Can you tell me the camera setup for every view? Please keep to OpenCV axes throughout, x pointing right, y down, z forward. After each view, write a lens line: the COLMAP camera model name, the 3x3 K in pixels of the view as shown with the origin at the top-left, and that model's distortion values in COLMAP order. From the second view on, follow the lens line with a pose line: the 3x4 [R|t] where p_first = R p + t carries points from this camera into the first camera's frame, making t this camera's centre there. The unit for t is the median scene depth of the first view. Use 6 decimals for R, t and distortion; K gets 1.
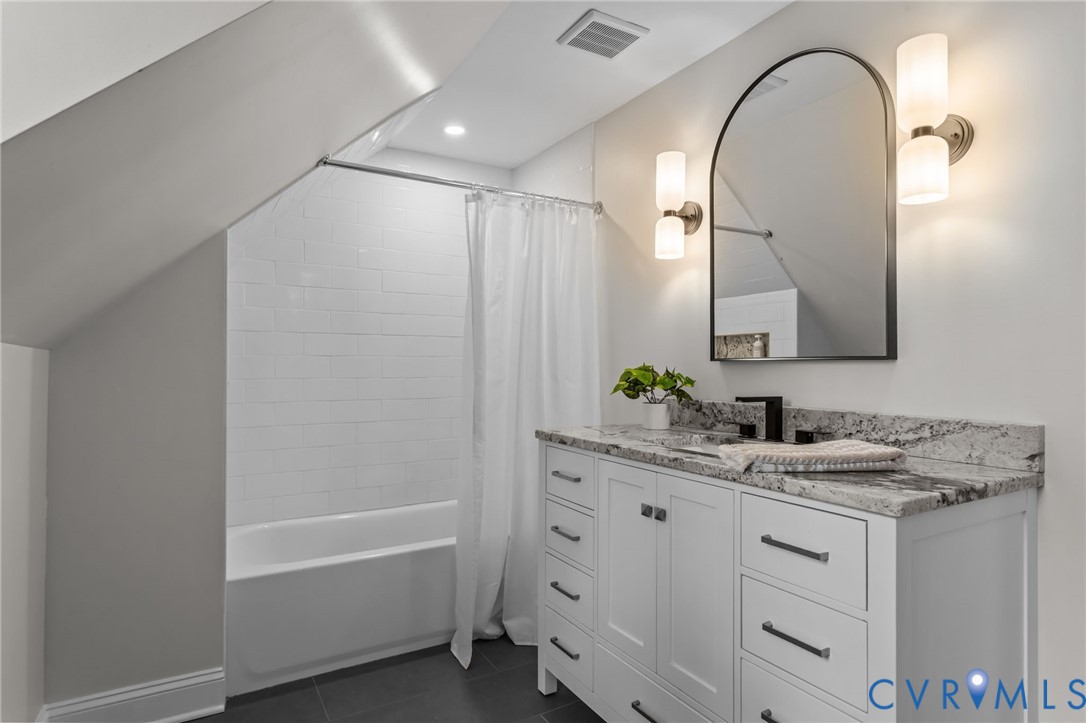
lens RADIAL K [[593.5, 0, 541.7], [0, 593.5, 360.3], [0, 0, 1]] dist [0.004217, 0.000441]
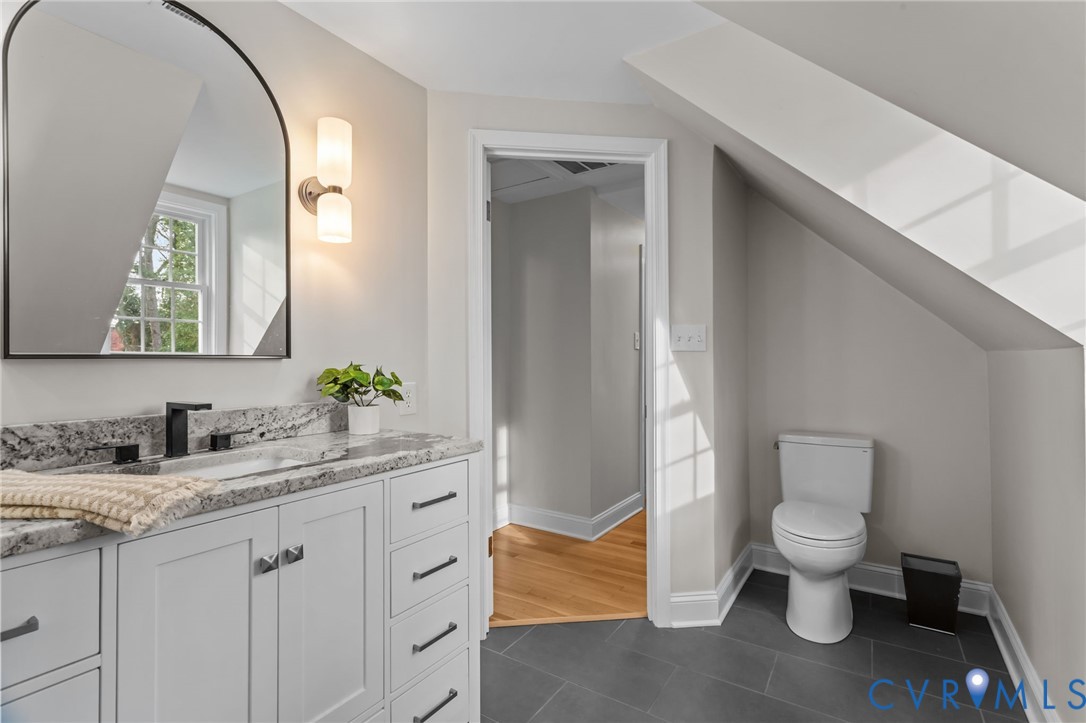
lens RADIAL K [[511.5, 0, 540.4], [0, 511.5, 361.3], [0, 0, 1]] dist [0.000423, -0.000007]
pose [[-0.449769, -0.001295, 0.893144, -0.540844], [-0.005442, 0.999984, -0.001291, 0.002939], [-0.893128, -0.005441, -0.449769, 0.996410]]
